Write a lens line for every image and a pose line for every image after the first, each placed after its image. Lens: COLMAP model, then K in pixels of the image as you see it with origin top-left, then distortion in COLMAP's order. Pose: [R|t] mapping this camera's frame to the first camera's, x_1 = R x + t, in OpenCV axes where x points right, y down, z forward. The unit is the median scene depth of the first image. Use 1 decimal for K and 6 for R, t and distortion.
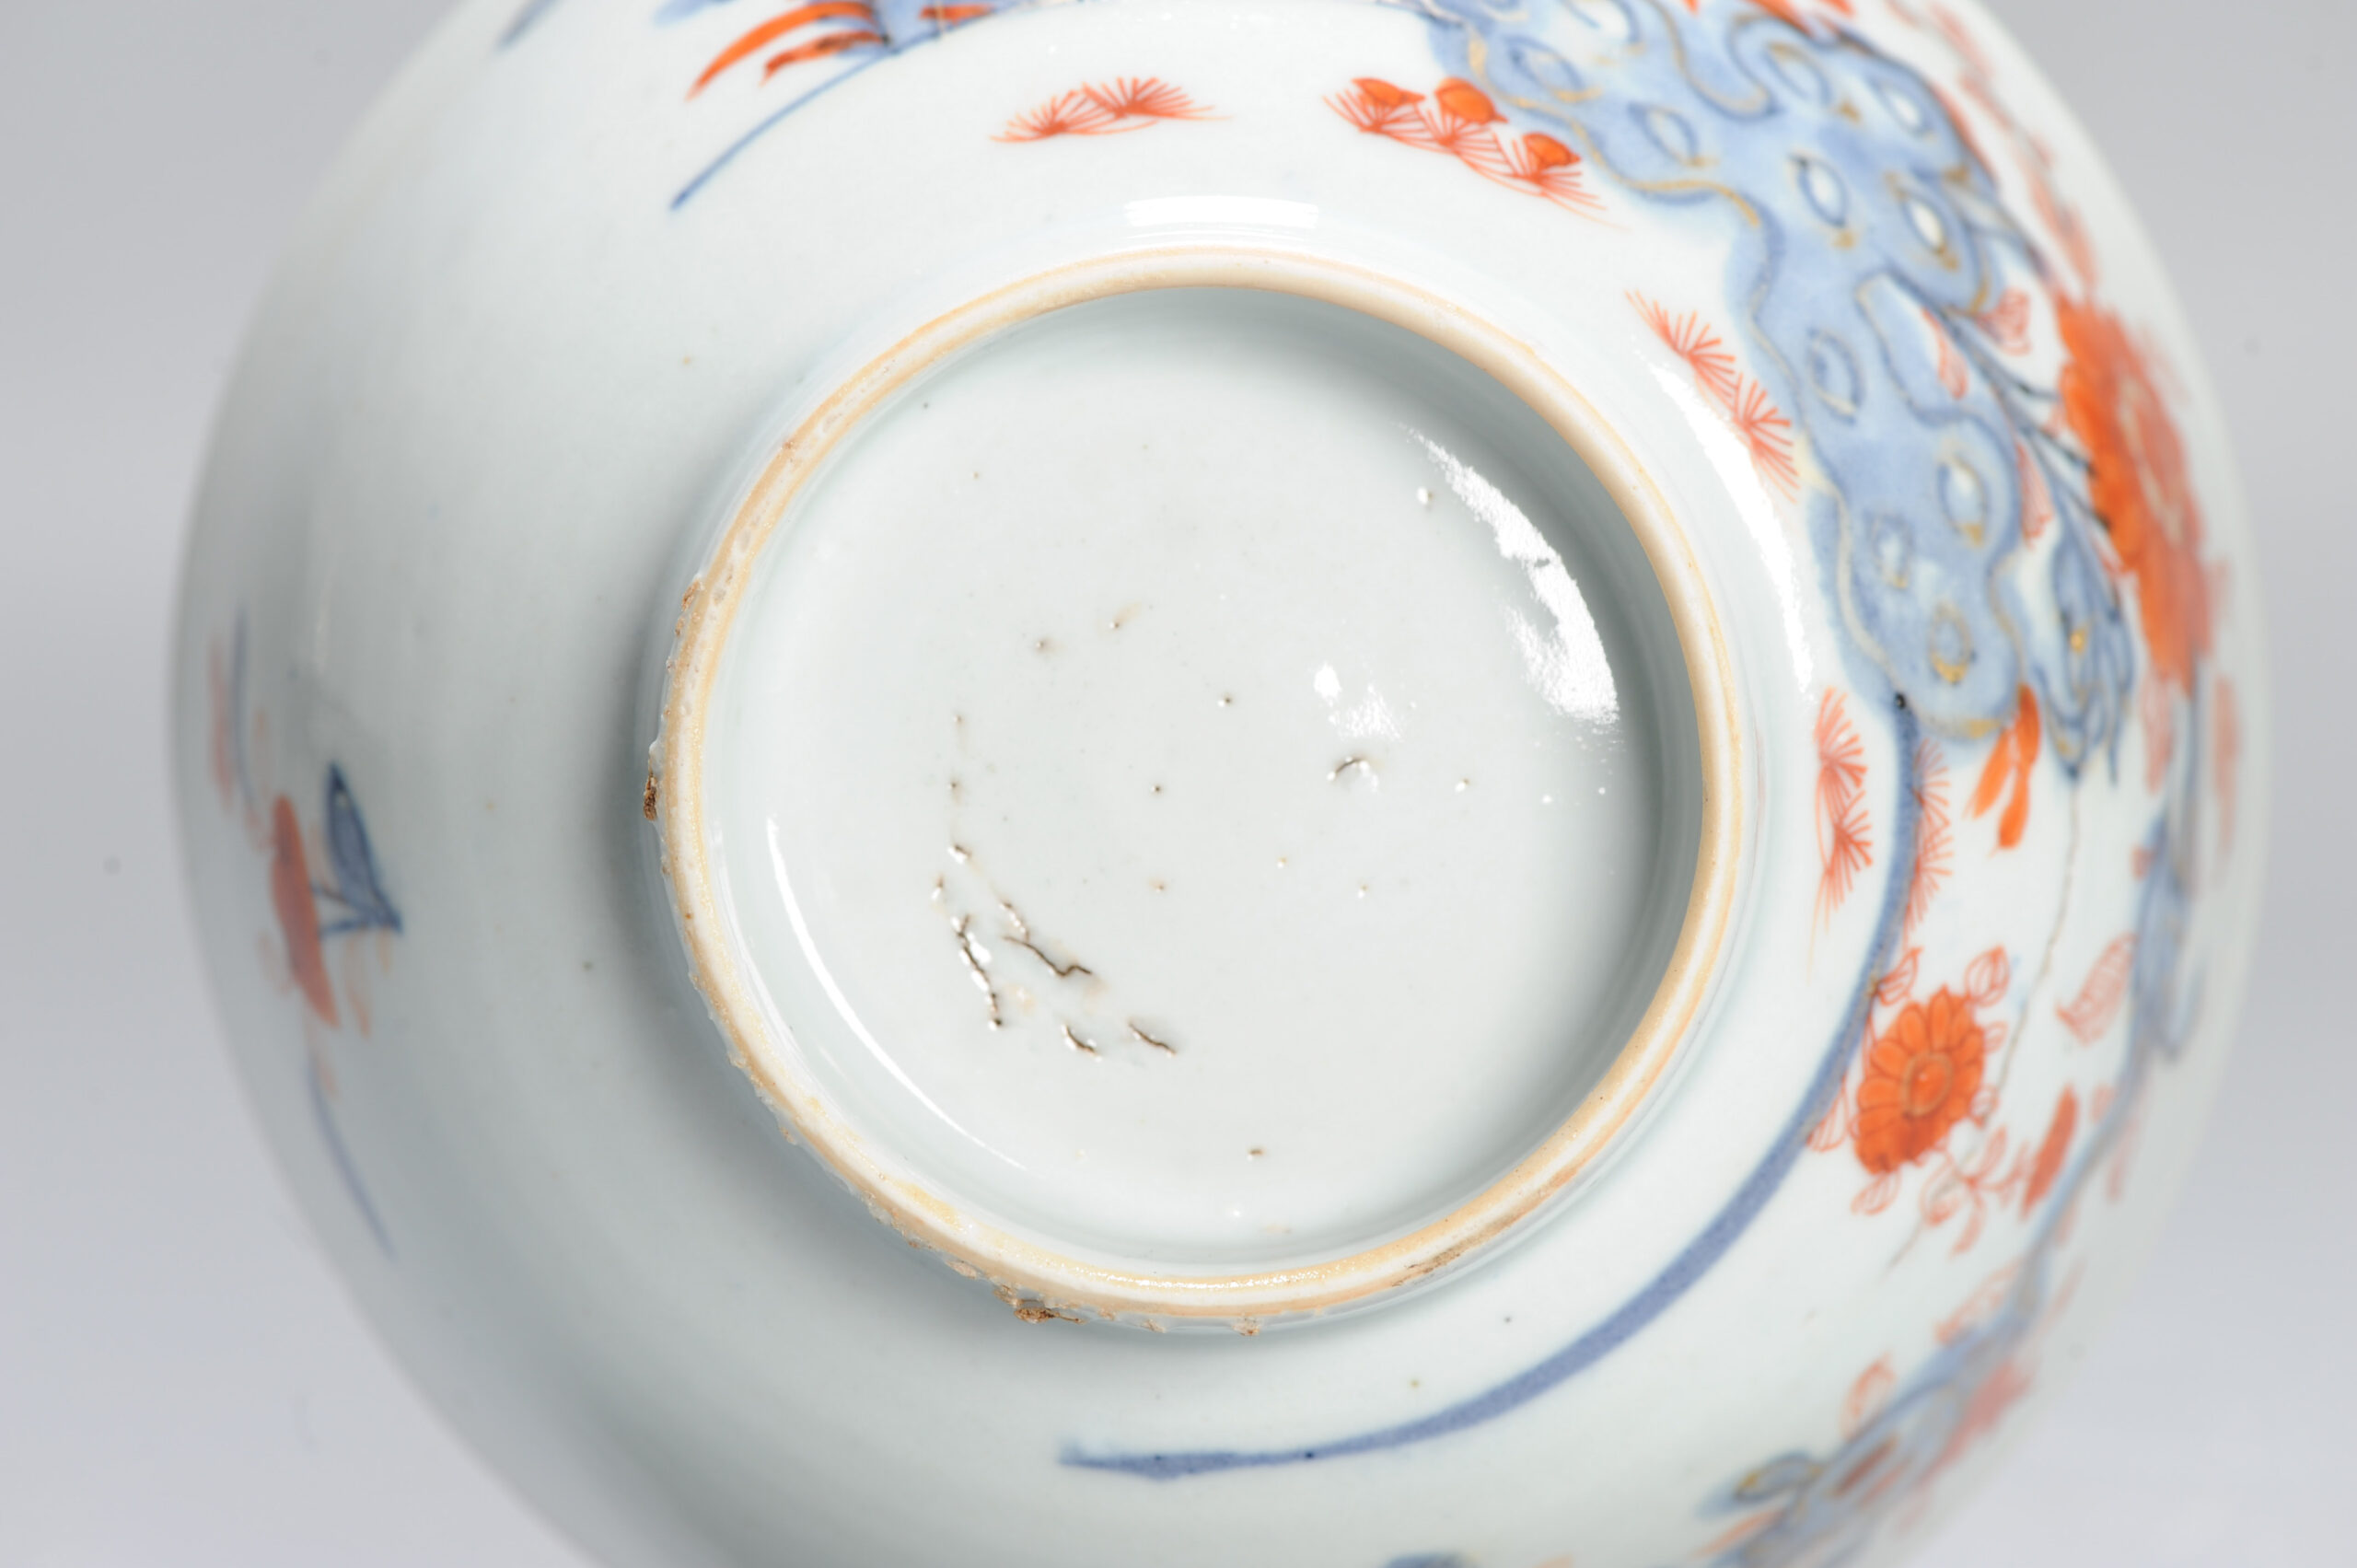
lens RADIAL K [[9166.7, 0, 1178.5], [0, 9166.7, 784.0], [0, 0, 1]] dist [-0.037580, 4.053873]
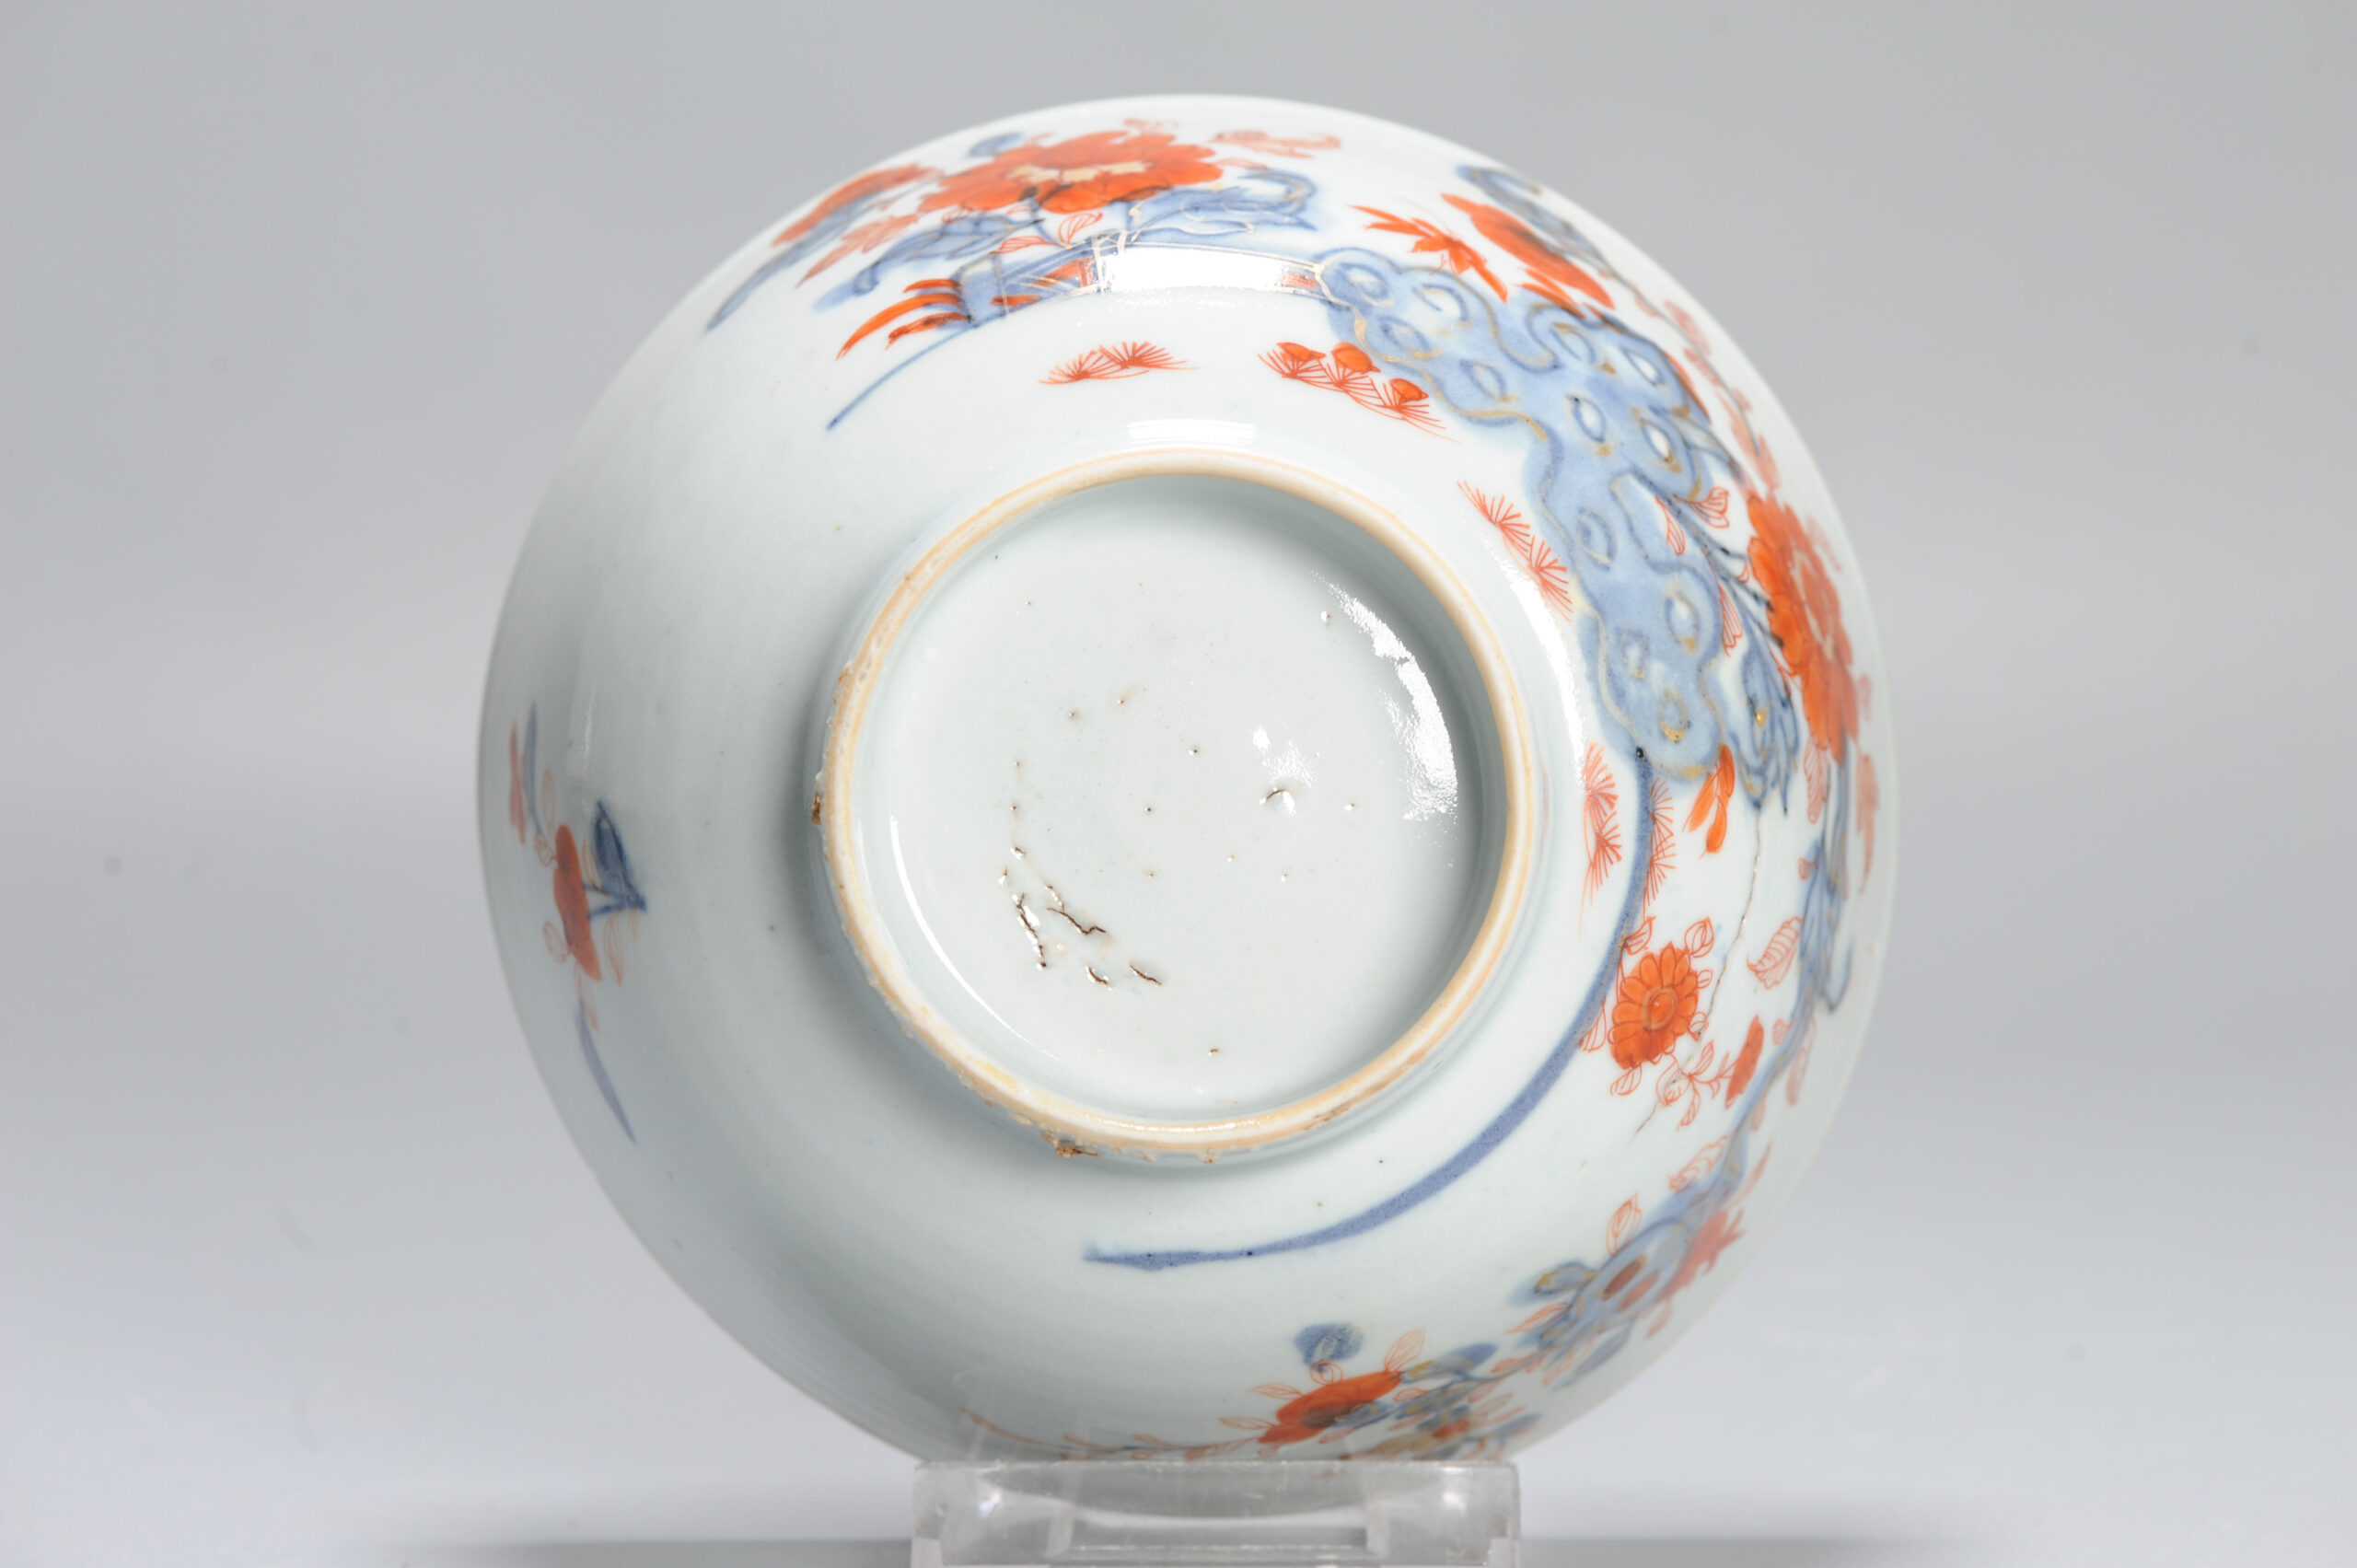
lens RADIAL K [[9166.7, 0, 1178.5], [0, 9166.7, 784.0], [0, 0, 1]] dist [-0.037580, 4.053873]
pose [[0.999990, 0.000097, 0.004574, -0.004327], [0.000153, 0.998509, -0.054582, 0.078313], [-0.004572, 0.054582, 0.998499, -0.507750]]
